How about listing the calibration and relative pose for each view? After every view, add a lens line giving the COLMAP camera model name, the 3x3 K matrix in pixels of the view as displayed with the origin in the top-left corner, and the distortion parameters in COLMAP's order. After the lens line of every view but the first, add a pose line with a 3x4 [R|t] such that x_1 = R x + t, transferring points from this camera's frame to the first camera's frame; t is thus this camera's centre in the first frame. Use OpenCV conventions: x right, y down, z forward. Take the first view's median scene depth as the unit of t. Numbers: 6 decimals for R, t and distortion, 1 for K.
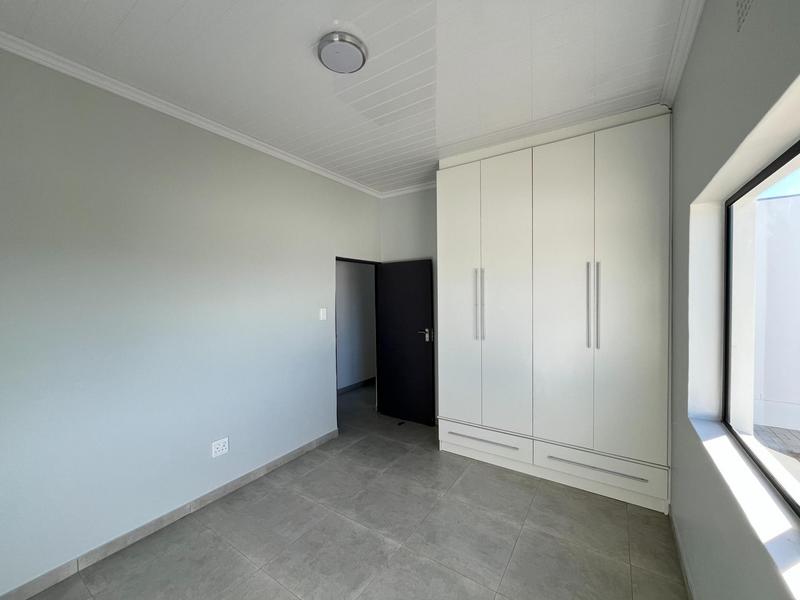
lens RADIAL K [[321.2, 0, 399.3], [0, 321.2, 302.2], [0, 0, 1]] dist [-0.003042, -0.000110]
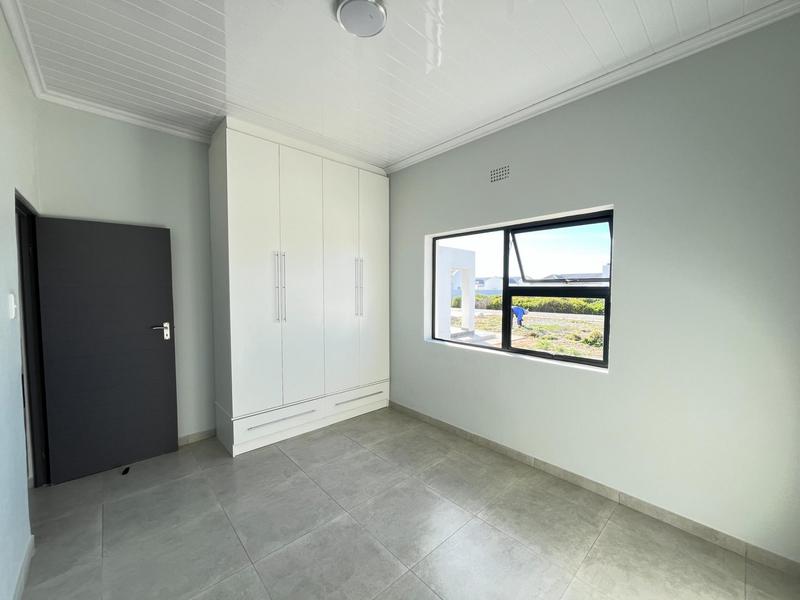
lens RADIAL K [[321.2, 0, 399.3], [0, 321.2, 302.2], [0, 0, 1]] dist [-0.003042, -0.000110]
pose [[0.237562, -0.034223, 0.970769, -0.700314], [0.015903, 0.999382, 0.031340, 0.029784], [-0.971242, 0.007993, 0.237960, 0.426075]]
